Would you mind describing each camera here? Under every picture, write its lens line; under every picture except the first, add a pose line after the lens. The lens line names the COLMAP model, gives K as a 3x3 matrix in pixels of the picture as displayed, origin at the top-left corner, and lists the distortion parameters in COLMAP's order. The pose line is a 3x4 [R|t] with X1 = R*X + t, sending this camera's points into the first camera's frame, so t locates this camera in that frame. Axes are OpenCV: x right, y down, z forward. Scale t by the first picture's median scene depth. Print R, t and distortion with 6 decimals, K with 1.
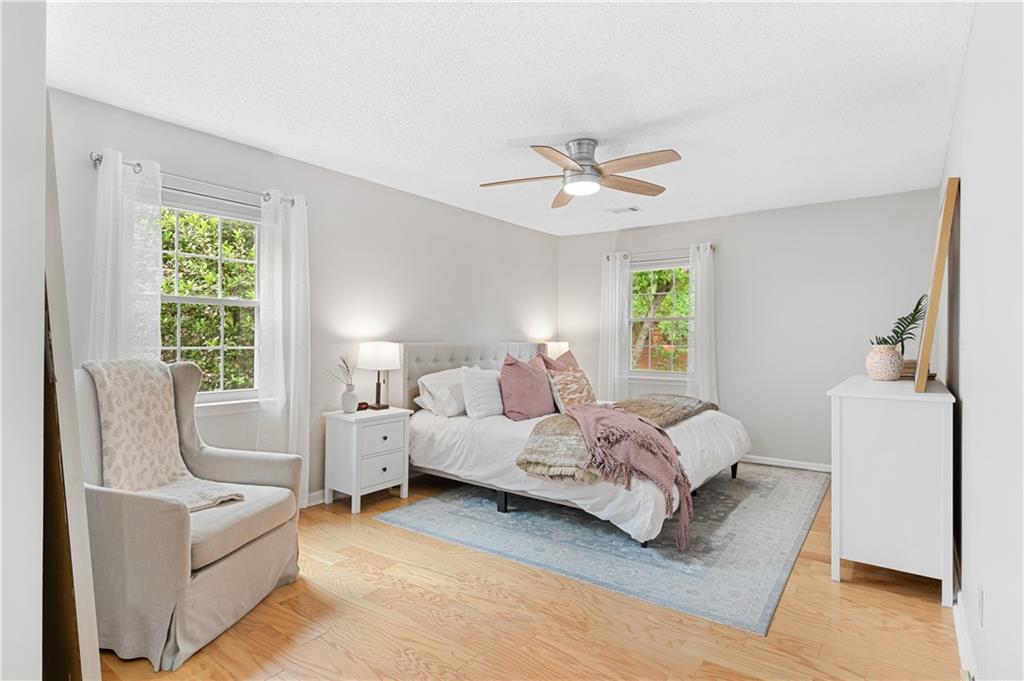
lens RADIAL K [[536.7, 0, 514.6], [0, 536.7, 340.1], [0, 0, 1]] dist [-0.002752, -0.000205]
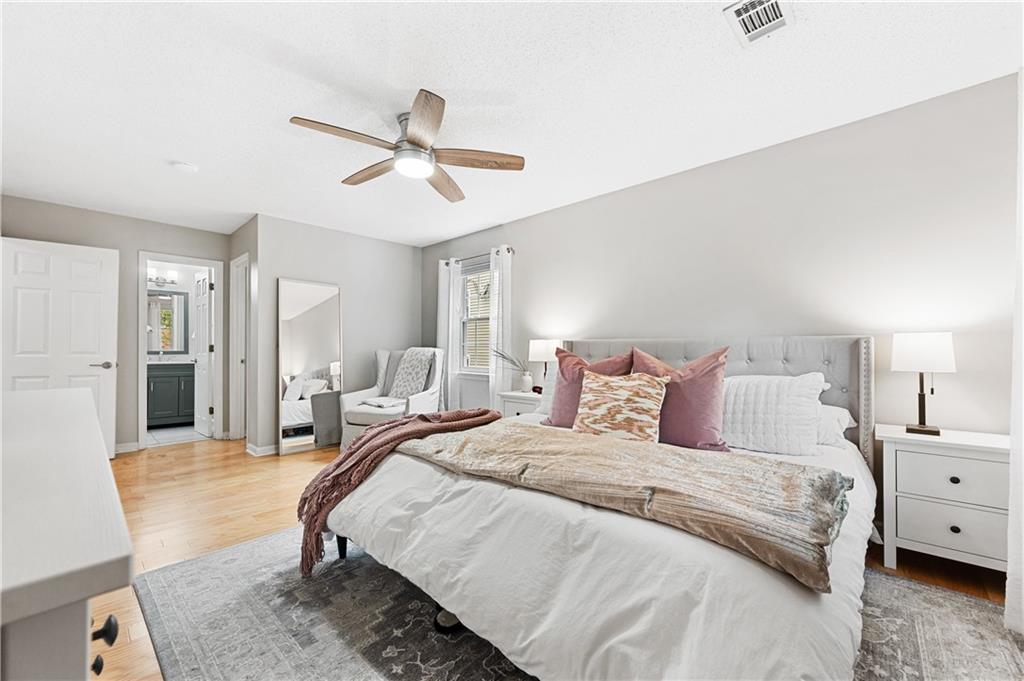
lens RADIAL K [[399.3, 0, 515.7], [0, 399.3, 344.1], [0, 0, 1]] dist [0.001209, 0.000127]
pose [[-0.105812, -0.002819, -0.994382, 0.780896], [0.005318, 0.999980, -0.003401, 0.022106], [0.994372, -0.005648, -0.105795, 1.201195]]
